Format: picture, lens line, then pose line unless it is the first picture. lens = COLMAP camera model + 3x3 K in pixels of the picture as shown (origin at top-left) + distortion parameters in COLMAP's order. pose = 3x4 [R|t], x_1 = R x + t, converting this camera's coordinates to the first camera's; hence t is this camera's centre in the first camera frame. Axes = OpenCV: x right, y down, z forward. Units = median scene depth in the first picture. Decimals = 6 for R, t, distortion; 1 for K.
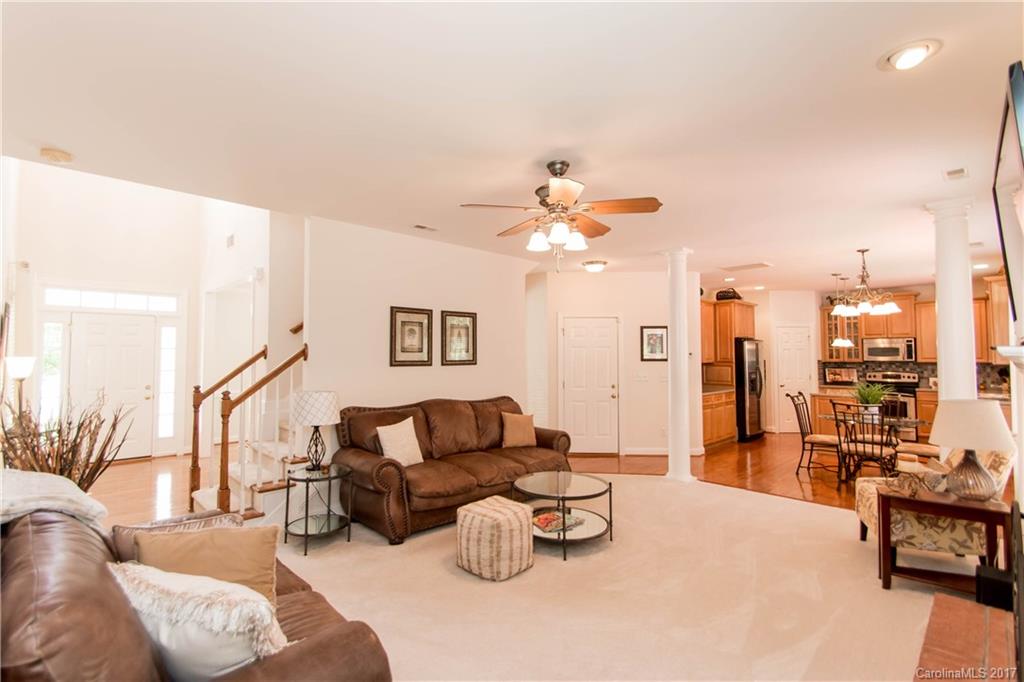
lens RADIAL K [[472.5, 0, 508.0], [0, 472.5, 344.2], [0, 0, 1]] dist [0.002583, -0.006258]
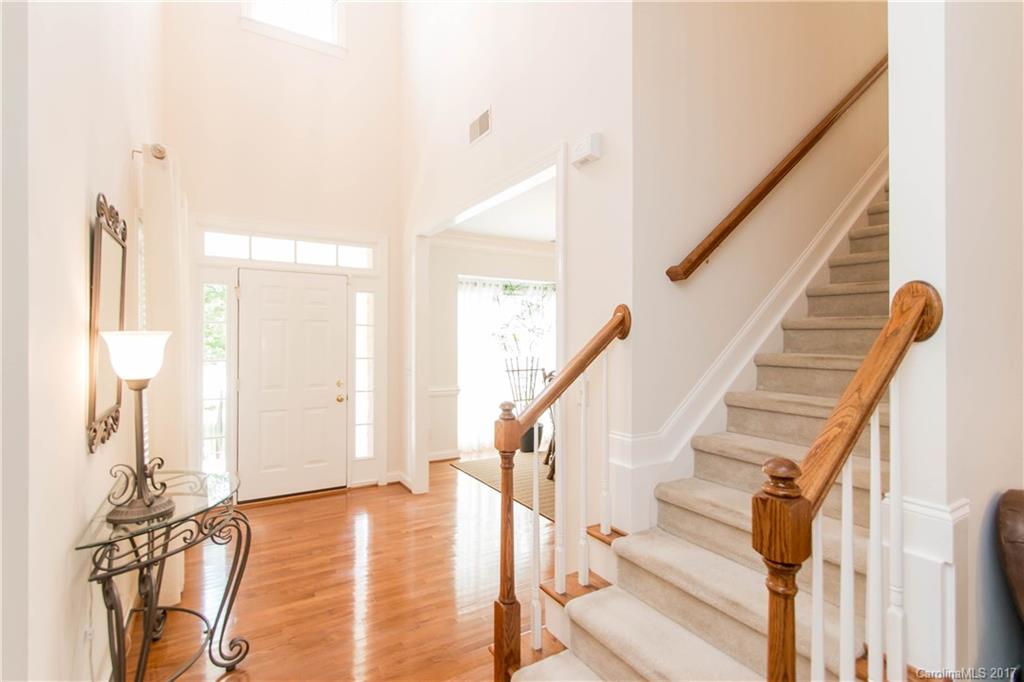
lens RADIAL K [[479.2, 0, 512.0], [0, 479.2, 341.0], [0, 0, 1]] dist [0.002705, 0.000148]
pose [[0.973366, 0.001361, -0.229254, -0.381378], [0.005269, 0.999585, 0.028304, 0.015655], [0.229197, -0.028758, 0.972955, 0.410901]]
